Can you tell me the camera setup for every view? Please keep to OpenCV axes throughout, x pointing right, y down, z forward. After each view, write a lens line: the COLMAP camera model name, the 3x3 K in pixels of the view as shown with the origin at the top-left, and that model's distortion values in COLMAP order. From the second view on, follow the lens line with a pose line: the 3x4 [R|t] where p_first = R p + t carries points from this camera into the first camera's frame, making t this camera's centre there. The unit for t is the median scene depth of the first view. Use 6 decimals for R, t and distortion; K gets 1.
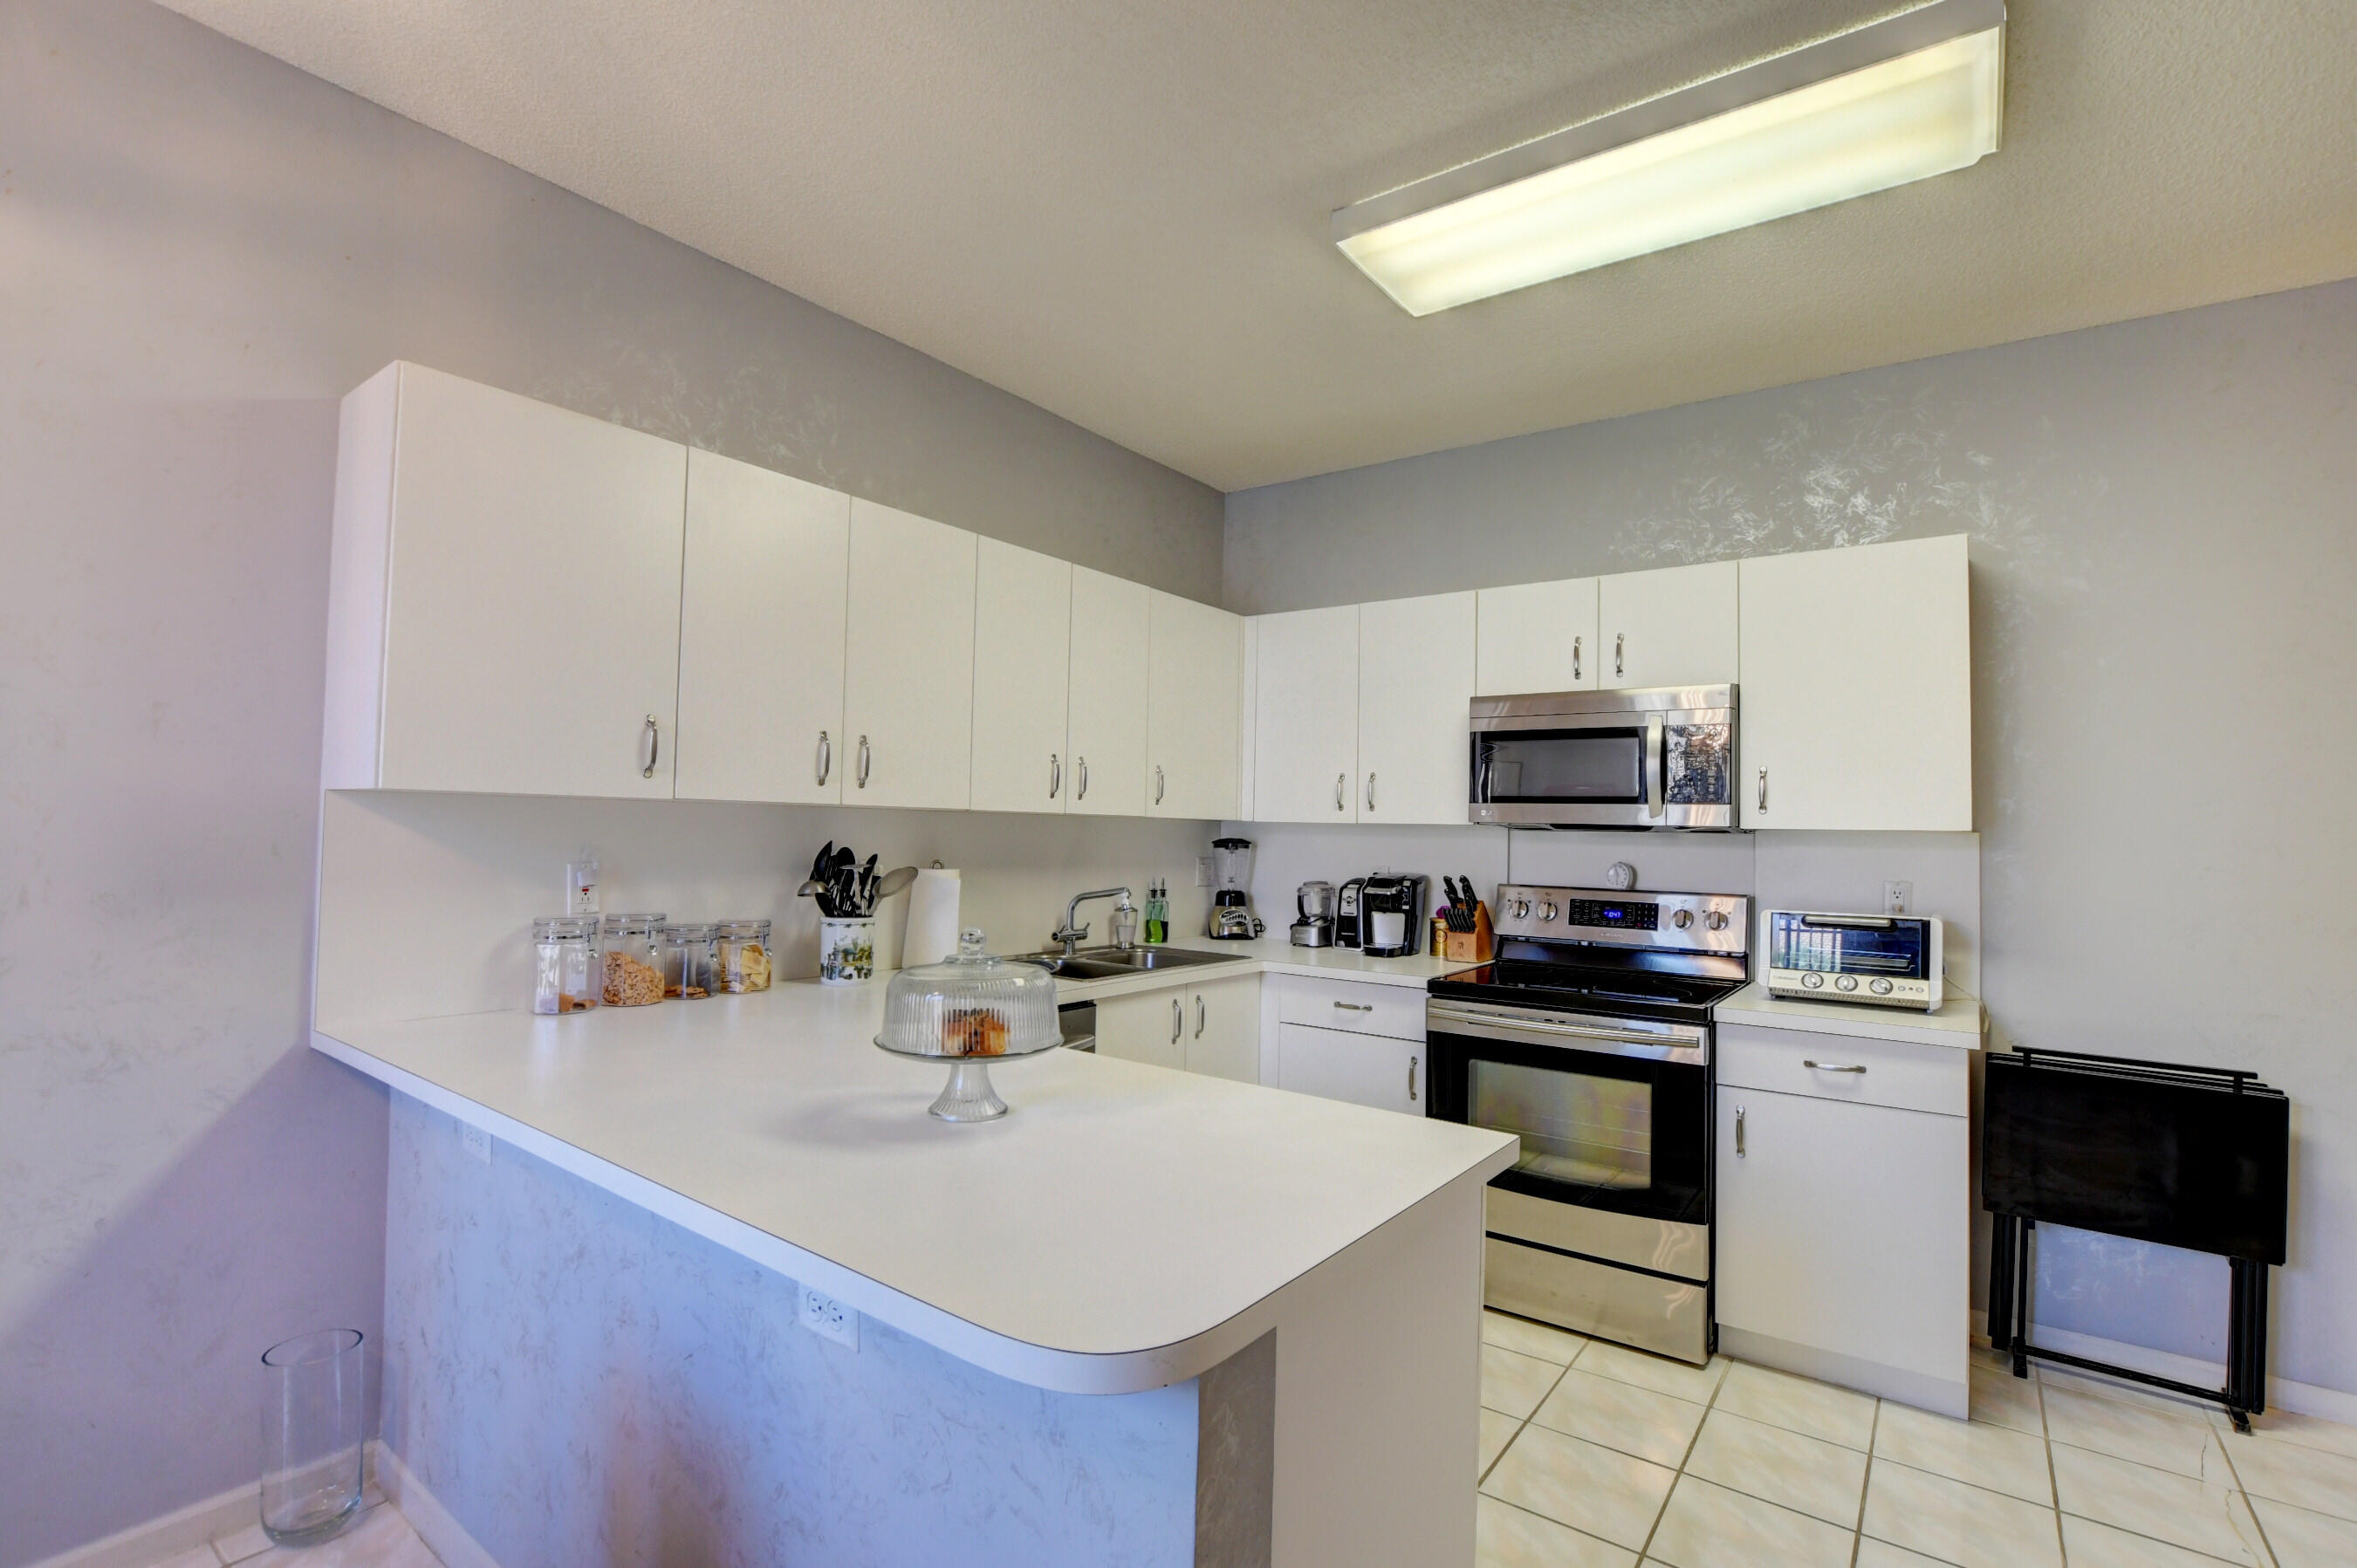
lens RADIAL K [[1091.1, 0, 1180.6], [0, 1091.1, 784.0], [0, 0, 1]] dist [-0.017566, 0.000708]
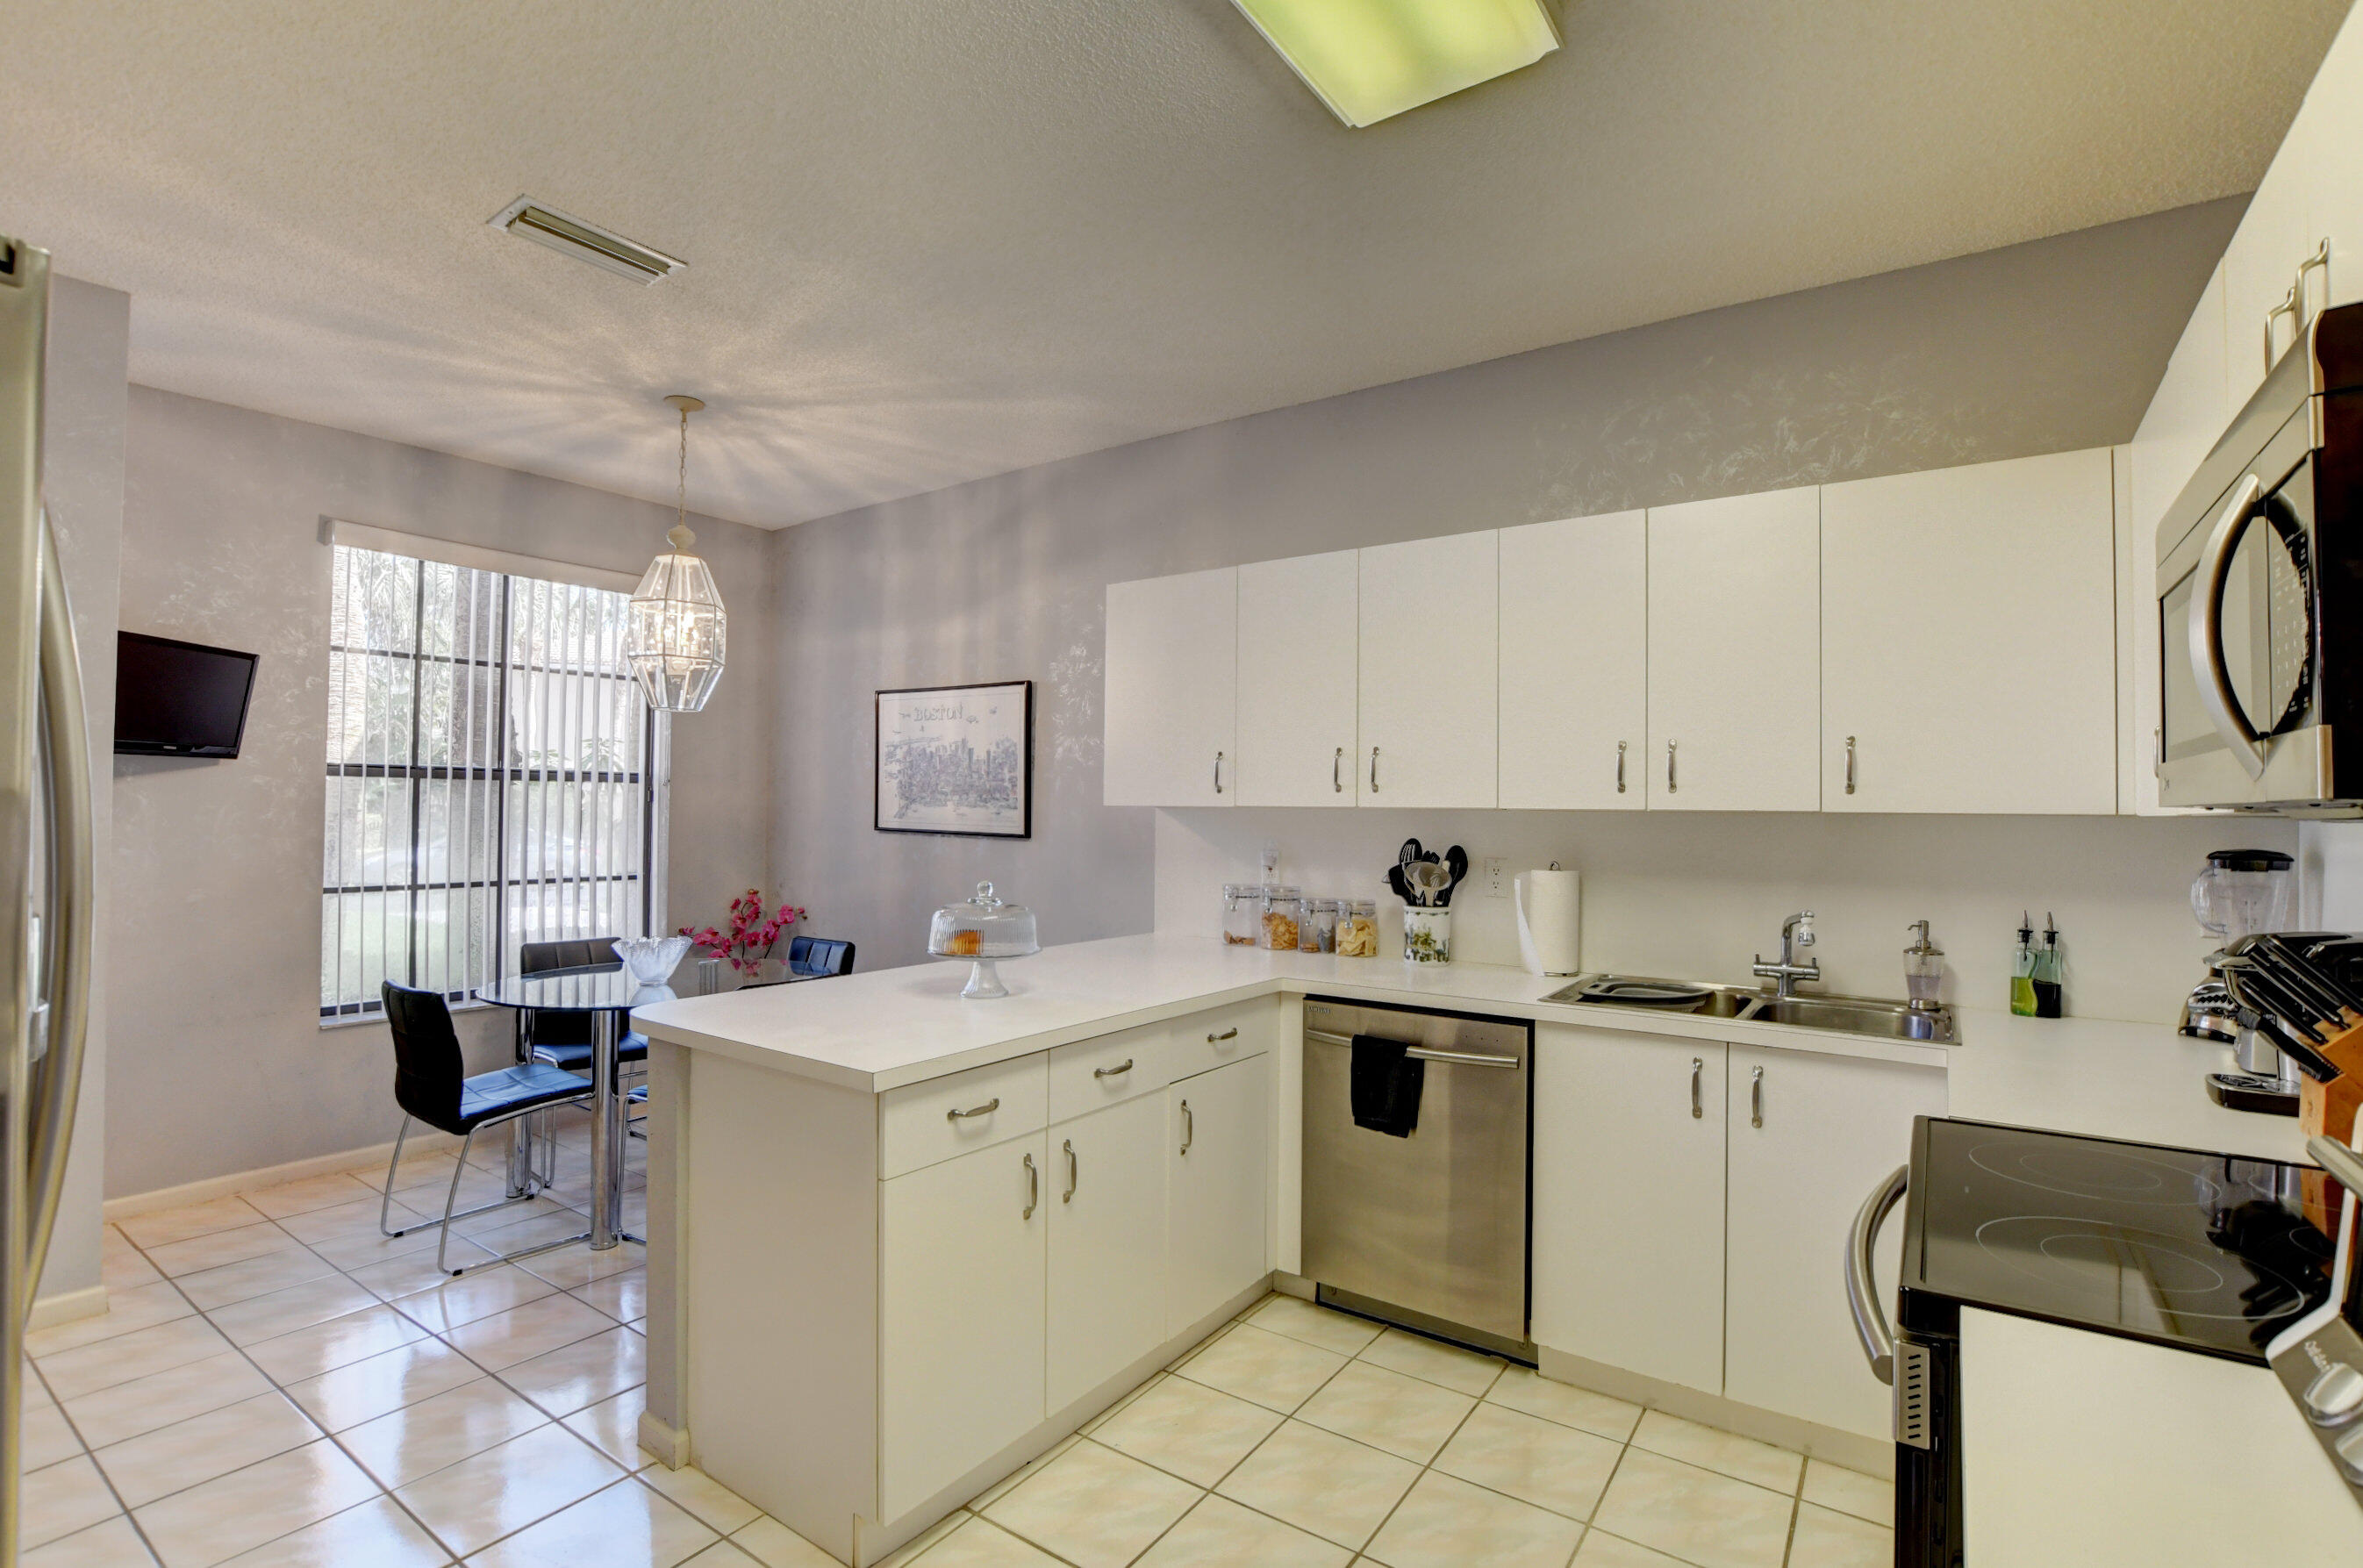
lens RADIAL K [[1093.9, 0, 1177.4], [0, 1093.9, 791.5], [0, 0, 1]] dist [-0.017566, 0.000708]
pose [[0.020193, -0.046304, -0.998723, 0.749680], [0.027071, 0.998586, -0.045750, 0.043326], [0.999430, -0.026112, 0.021418, 0.653043]]
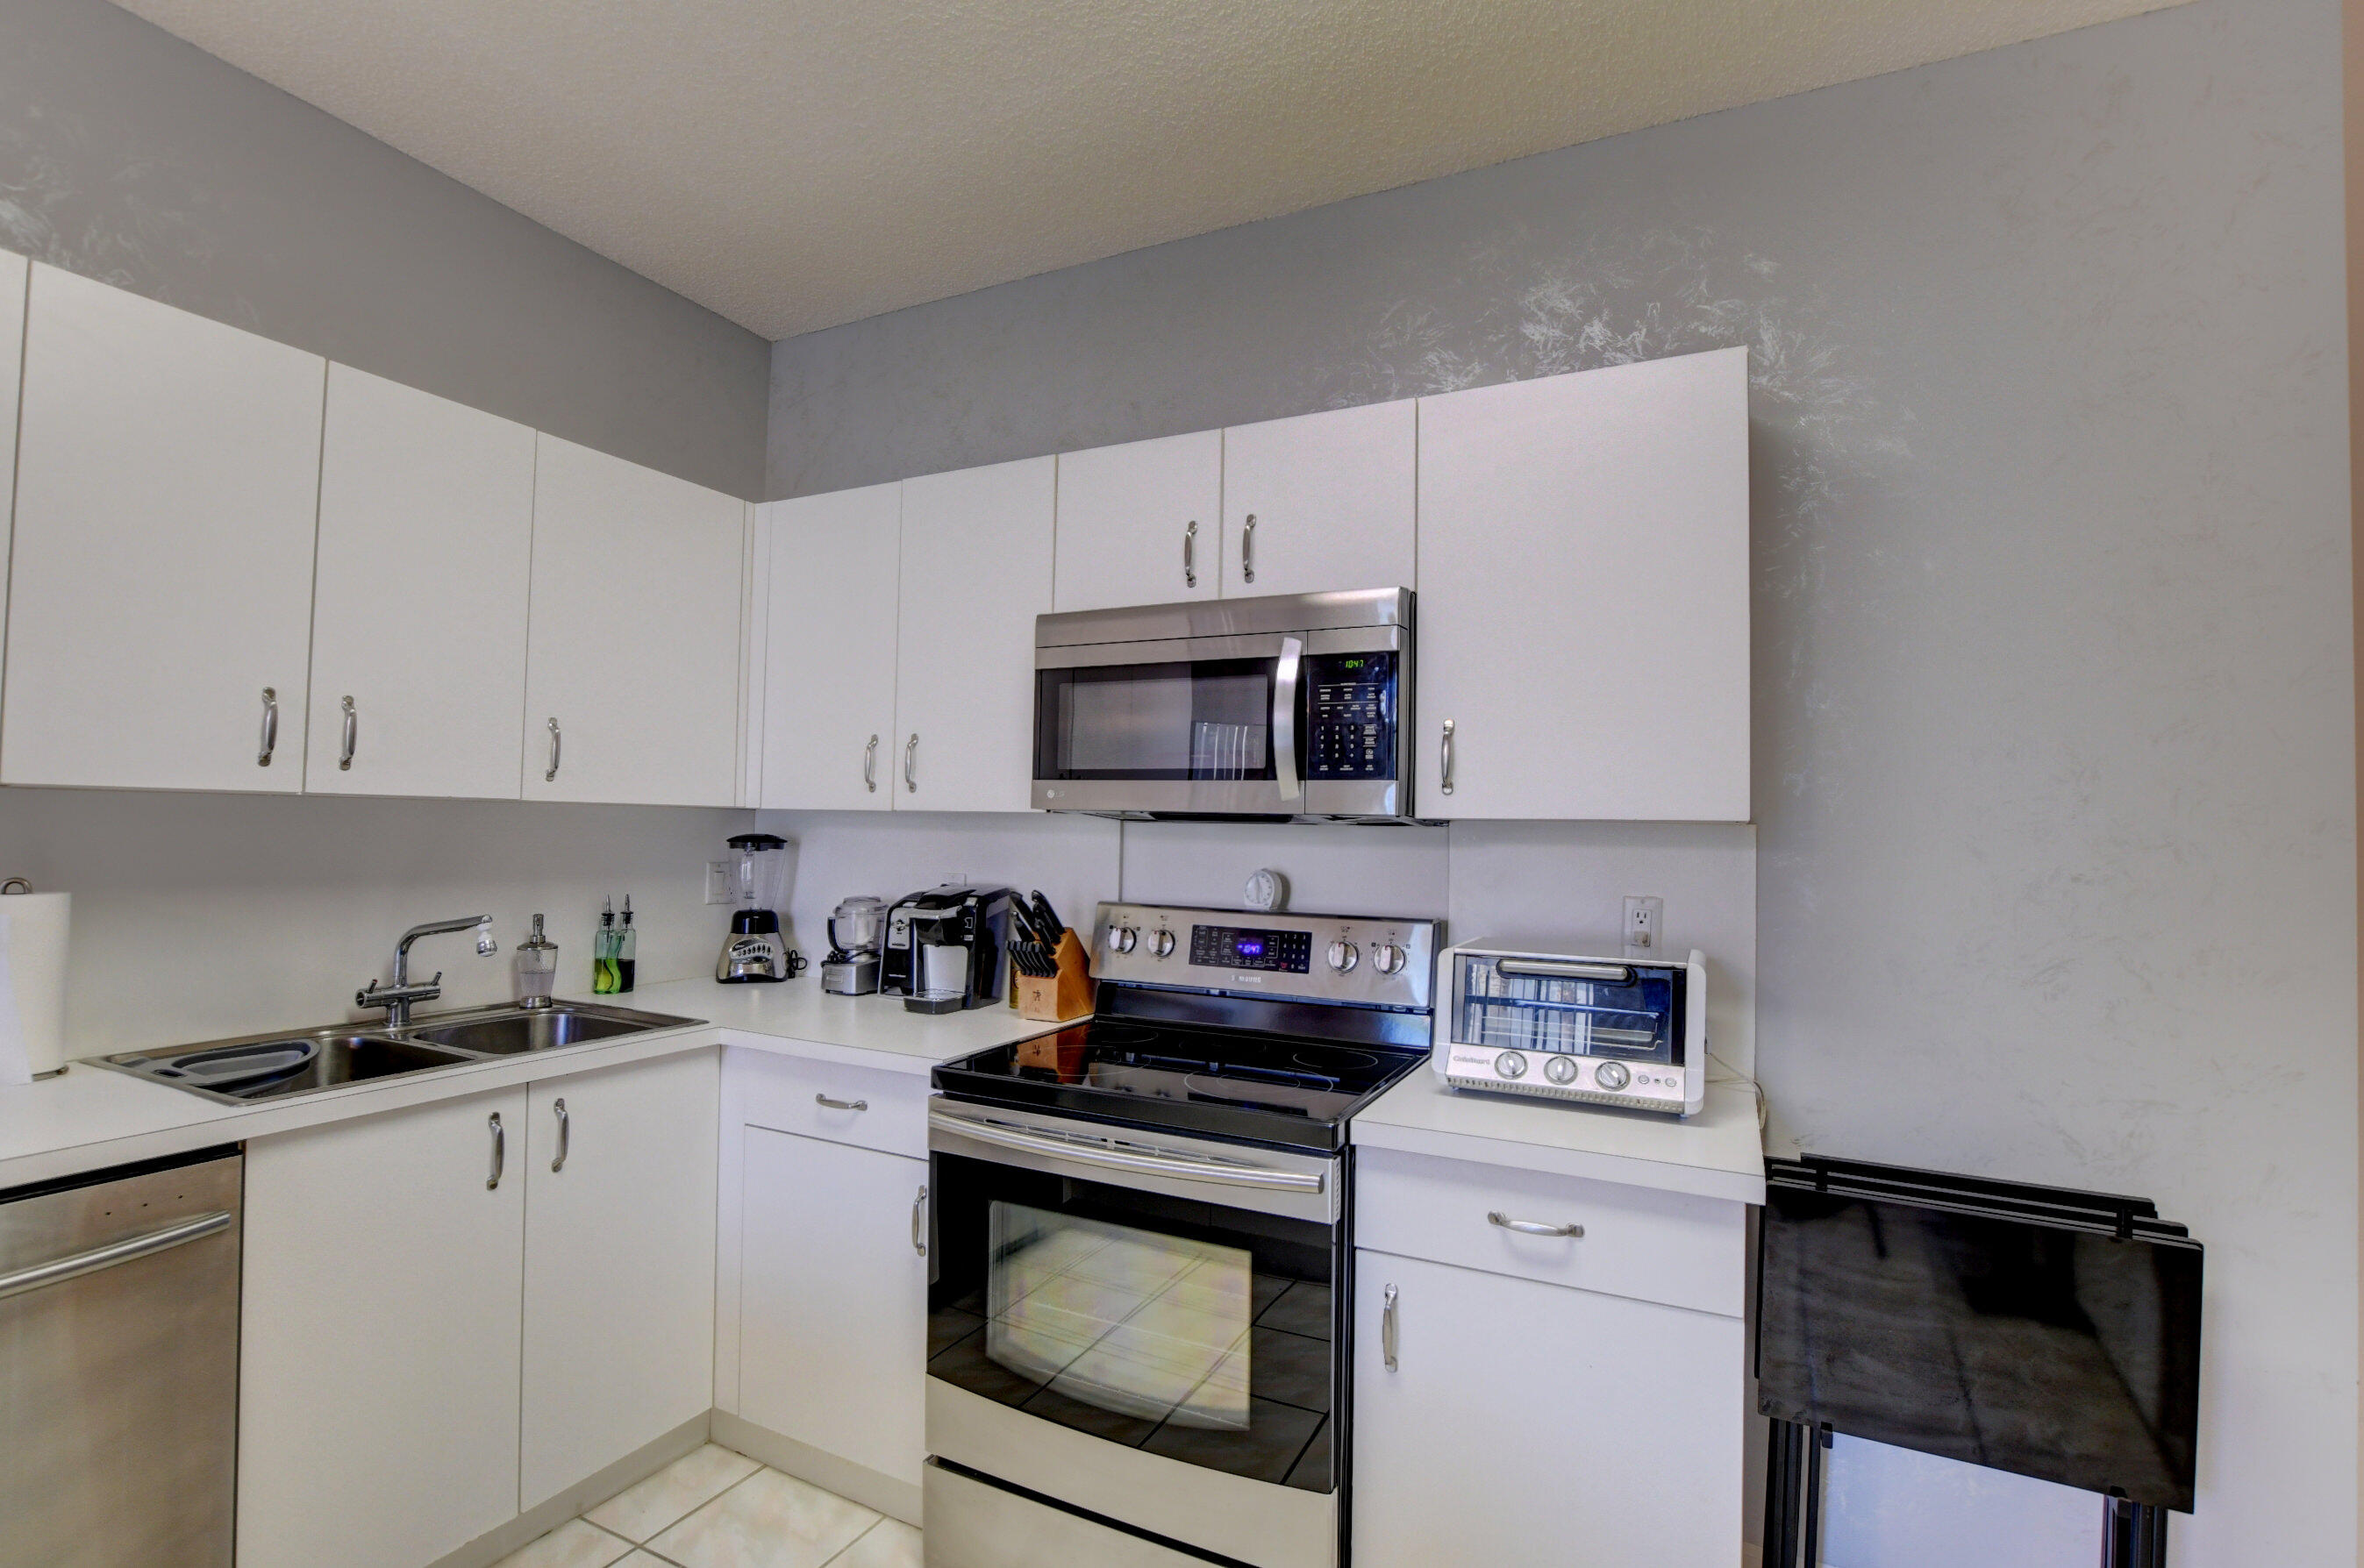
lens RADIAL K [[1094.3, 0, 1184.5], [0, 1094.3, 789.5], [0, 0, 1]] dist [-0.017566, 0.000708]
pose [[0.984491, 0.004080, 0.175390, 0.259607], [-0.006108, 0.999921, 0.011020, 0.016922], [-0.175331, -0.011921, 0.984437, 0.378423]]
